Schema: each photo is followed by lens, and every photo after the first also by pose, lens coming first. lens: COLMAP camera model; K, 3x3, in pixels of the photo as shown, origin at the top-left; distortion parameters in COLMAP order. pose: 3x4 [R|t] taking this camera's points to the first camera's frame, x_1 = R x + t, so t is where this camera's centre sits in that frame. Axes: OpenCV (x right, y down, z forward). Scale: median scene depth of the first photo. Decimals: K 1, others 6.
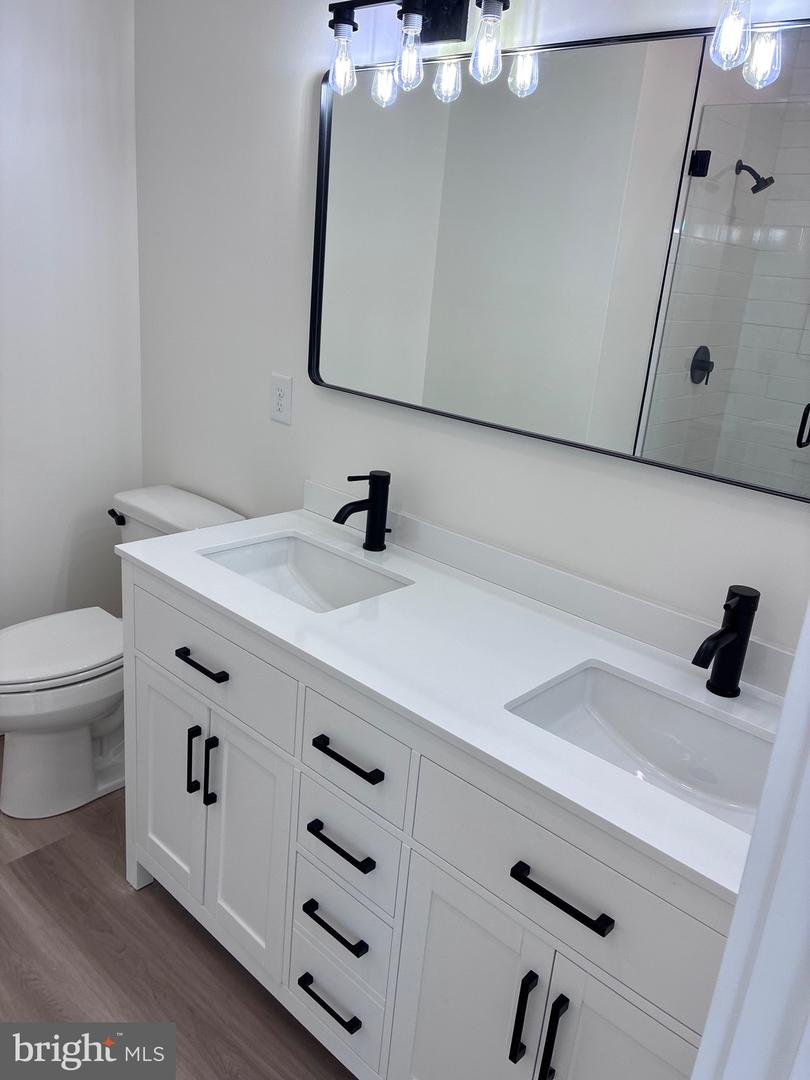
lens RADIAL K [[823.8, 0, 405.0], [0, 823.8, 540.0], [0, 0, 1]] dist [0.061207, 0.000389]
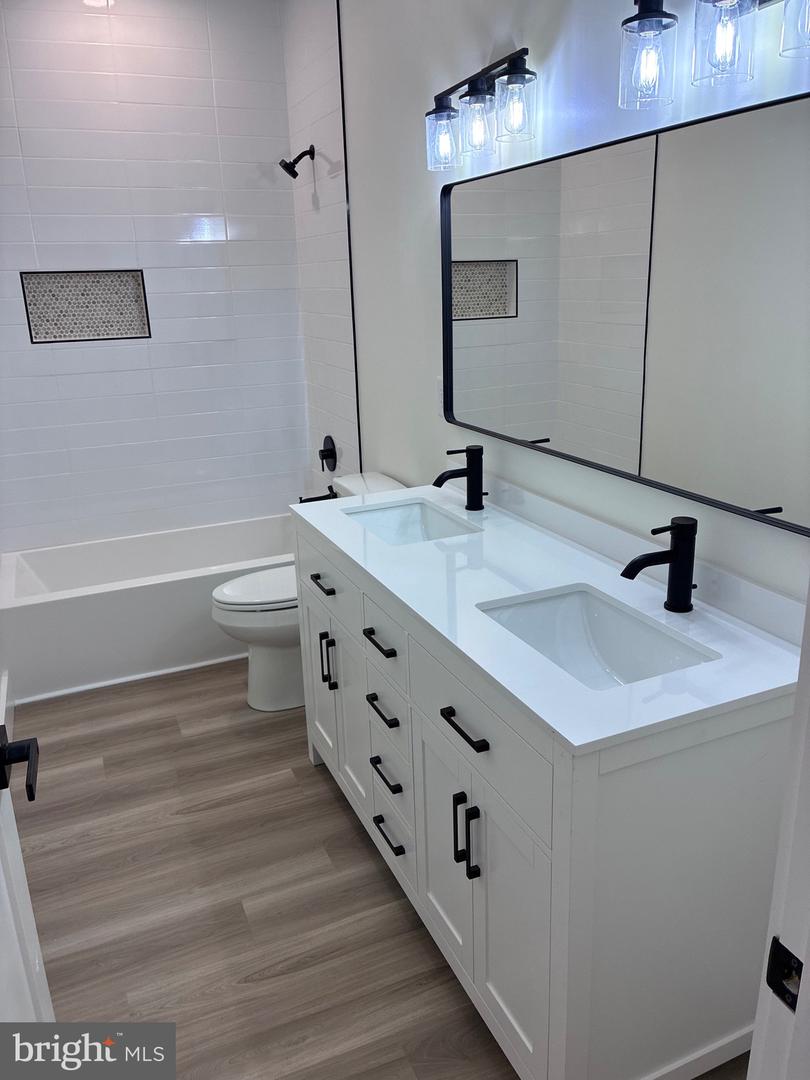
lens RADIAL K [[823.8, 0, 405.0], [0, 823.8, 540.0], [0, 0, 1]] dist [0.061207, 0.000389]
pose [[0.907115, 0.003513, -0.420868, 0.398561], [-0.016307, 0.999508, -0.026806, 0.094430], [0.420567, 0.031179, 0.906726, -0.165160]]
